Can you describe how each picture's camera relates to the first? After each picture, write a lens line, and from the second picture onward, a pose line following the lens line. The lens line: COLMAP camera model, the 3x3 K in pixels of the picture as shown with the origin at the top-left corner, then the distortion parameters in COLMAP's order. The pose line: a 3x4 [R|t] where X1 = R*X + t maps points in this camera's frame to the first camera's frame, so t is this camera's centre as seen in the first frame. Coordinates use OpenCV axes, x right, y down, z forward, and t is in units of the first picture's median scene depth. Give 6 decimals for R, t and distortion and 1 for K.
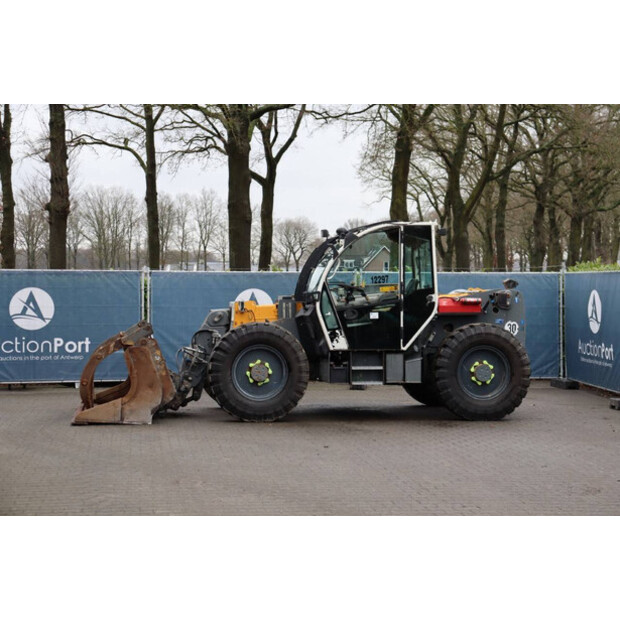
lens RADIAL K [[1219.3, 0, 305.0], [0, 1219.3, 299.2], [0, 0, 1]] dist [0.320612, 0.000000]
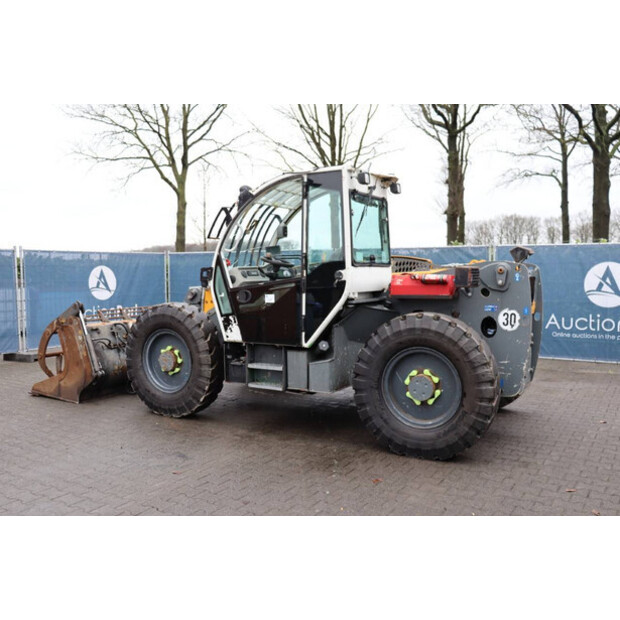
lens RADIAL K [[588.9, 0, 309.2], [0, 588.9, 310.2], [0, 0, 1]] dist [-0.059033, 0.000000]
pose [[0.776554, 0.037232, -0.628949, 0.295595], [0.005889, 0.997780, 0.066336, -0.003330], [0.630023, -0.055217, 0.774611, 0.717060]]
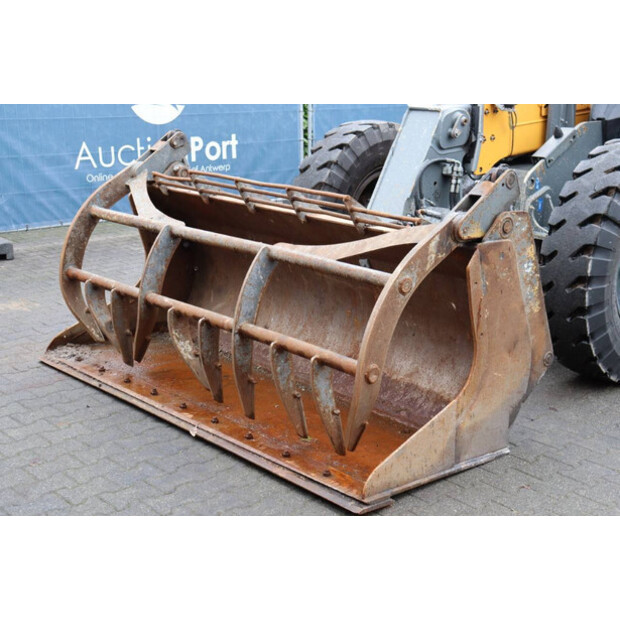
lens RADIAL K [[947.7, 0, 309.4], [0, 947.7, 308.3], [0, 0, 1]] dist [0.095887, 0.000000]
pose [[0.835681, -0.139131, 0.531300, -0.297003], [-0.003326, 0.966081, 0.258218, -0.008689], [-0.549205, -0.217555, 0.806873, 0.774016]]
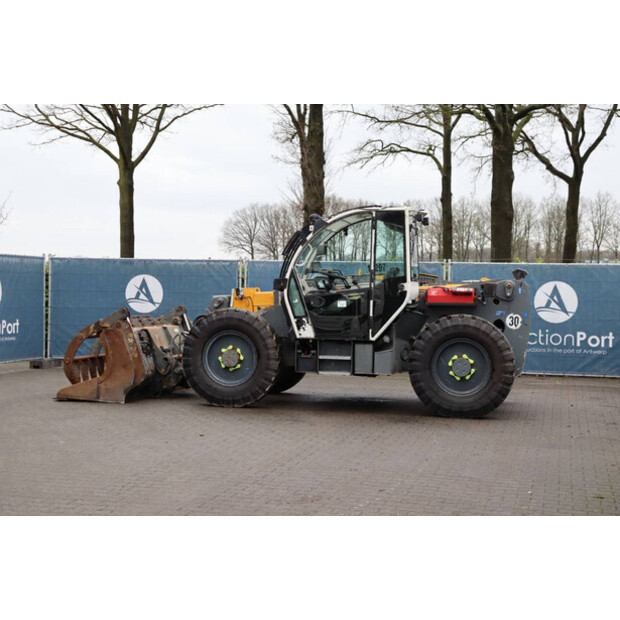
lens RADIAL K [[1079.1, 0, 305.0], [0, 1079.1, 306.4], [0, 0, 1]] dist [0.232201, 0.000000]
pose [[0.935168, 0.020858, -0.353589, 0.325173], [-0.016713, 0.999751, 0.014774, 0.002973], [0.353809, -0.007907, 0.935284, 0.180646]]
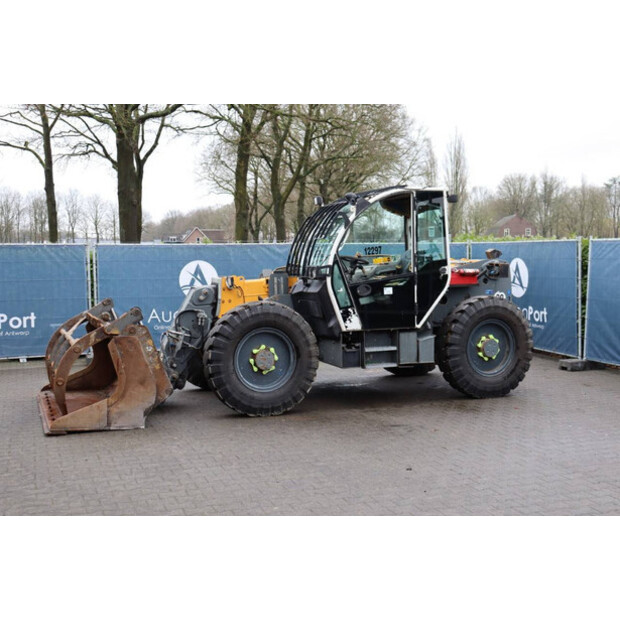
lens RADIAL K [[777.3, 0, 305.7], [0, 777.3, 306.6], [0, 0, 1]] dist [0.044941, 0.000000]
pose [[0.977645, -0.025436, 0.208720, -0.119529], [0.013443, 0.998186, 0.058678, -0.009269], [-0.209834, -0.054560, 0.976214, 0.442303]]
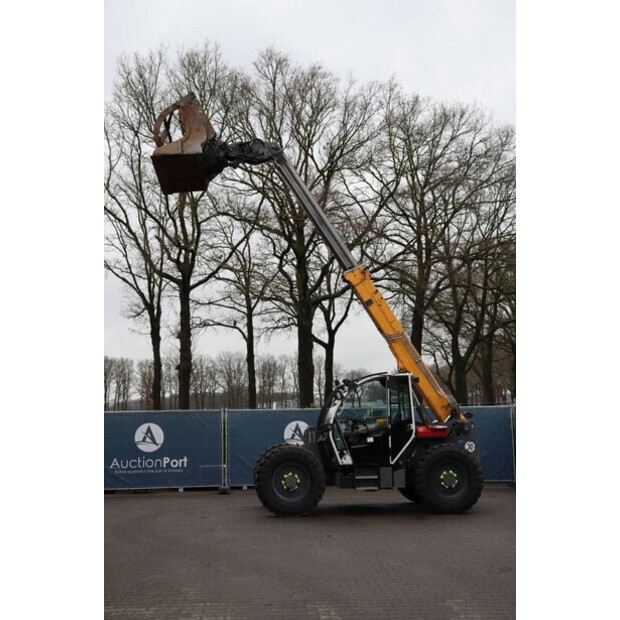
lens RADIAL K [[815.2, 0, 305.8], [0, 815.2, 303.2], [0, 0, 1]] dist [0.030154, 0.000000]
pose [[0.997001, -0.028477, -0.071956, 0.053281], [0.017616, 0.988936, -0.147296, -0.005126], [0.075354, 0.145587, 0.986472, 0.028568]]
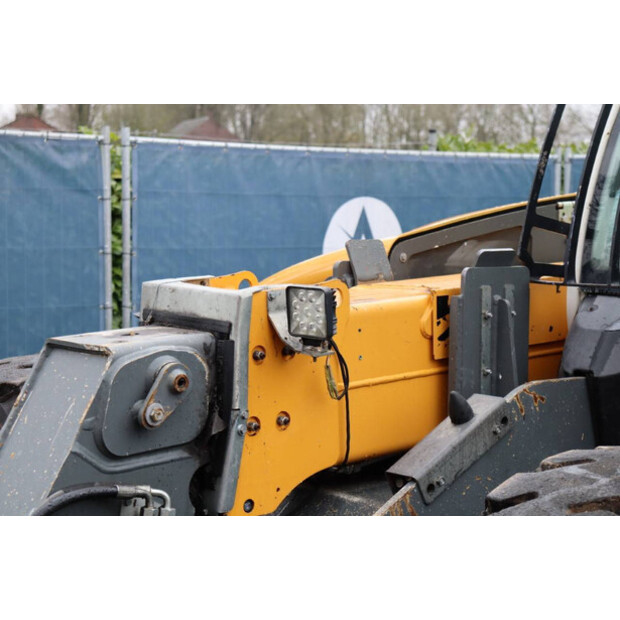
lens RADIAL K [[1436.3, 0, 309.8], [0, 1436.3, 309.4], [0, 0, 1]] dist [0.463602, 0.000000]
pose [[0.843904, -0.027917, 0.535768, -0.153514], [-0.014275, 0.997123, 0.074442, -0.009164], [-0.536305, -0.070471, 0.841077, 0.861881]]
